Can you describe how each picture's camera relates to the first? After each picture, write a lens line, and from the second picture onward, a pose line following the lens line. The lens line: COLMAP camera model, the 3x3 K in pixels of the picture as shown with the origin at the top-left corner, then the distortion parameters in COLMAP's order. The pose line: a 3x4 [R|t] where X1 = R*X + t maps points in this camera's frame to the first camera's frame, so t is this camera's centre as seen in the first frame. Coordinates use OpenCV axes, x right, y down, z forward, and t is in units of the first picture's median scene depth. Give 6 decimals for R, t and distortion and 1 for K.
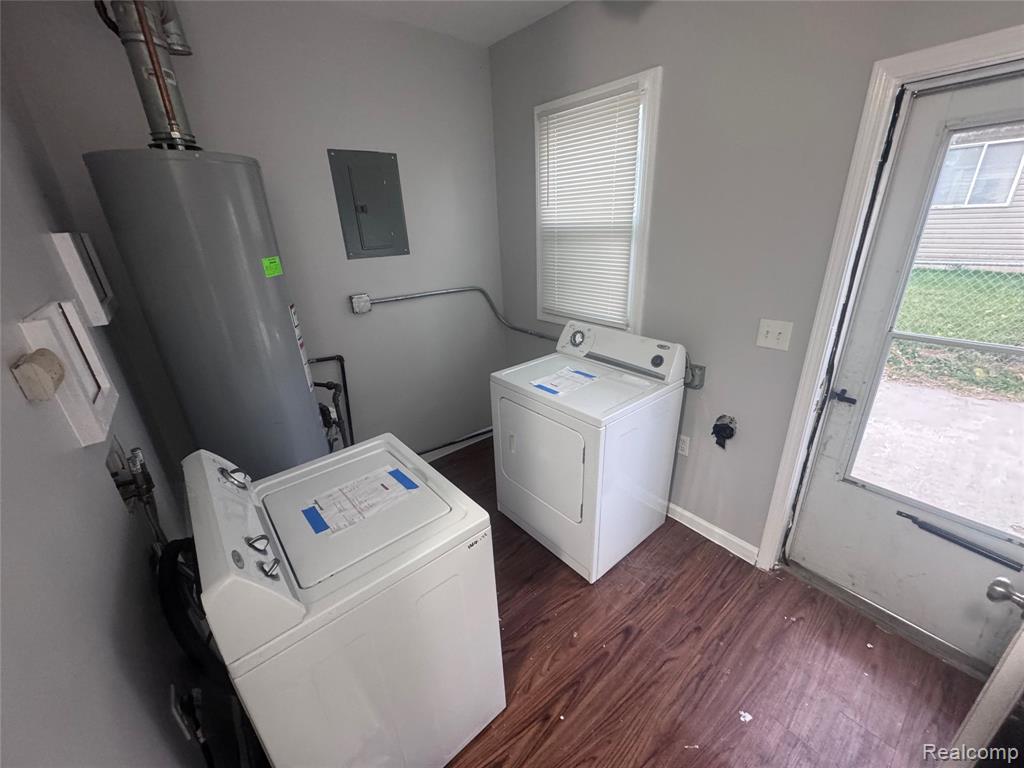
lens RADIAL K [[407.6, 0, 512.0], [0, 407.6, 384.0], [0, 0, 1]] dist [0.001710, -0.000061]
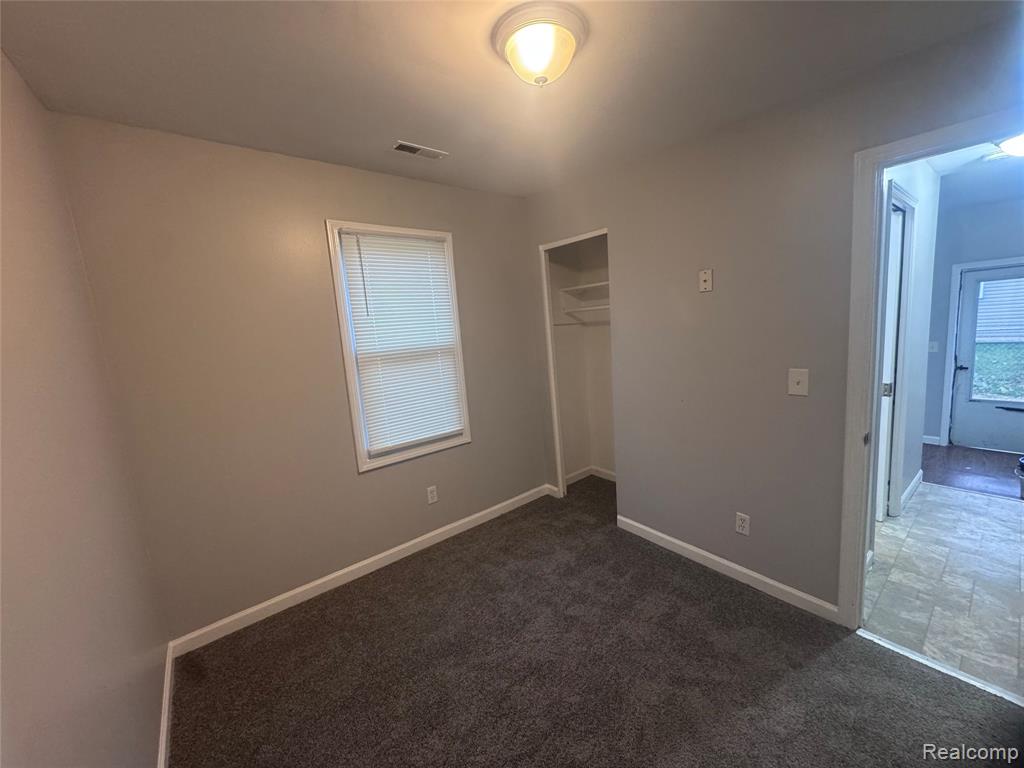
lens RADIAL K [[407.6, 0, 512.0], [0, 407.6, 384.0], [0, 0, 1]] dist [0.001710, -0.000061]
pose [[0.999657, -0.026066, 0.002662, -2.162954], [0.025956, 0.971304, -0.236423, 0.686122], [0.003577, 0.236411, 0.971647, -1.605775]]
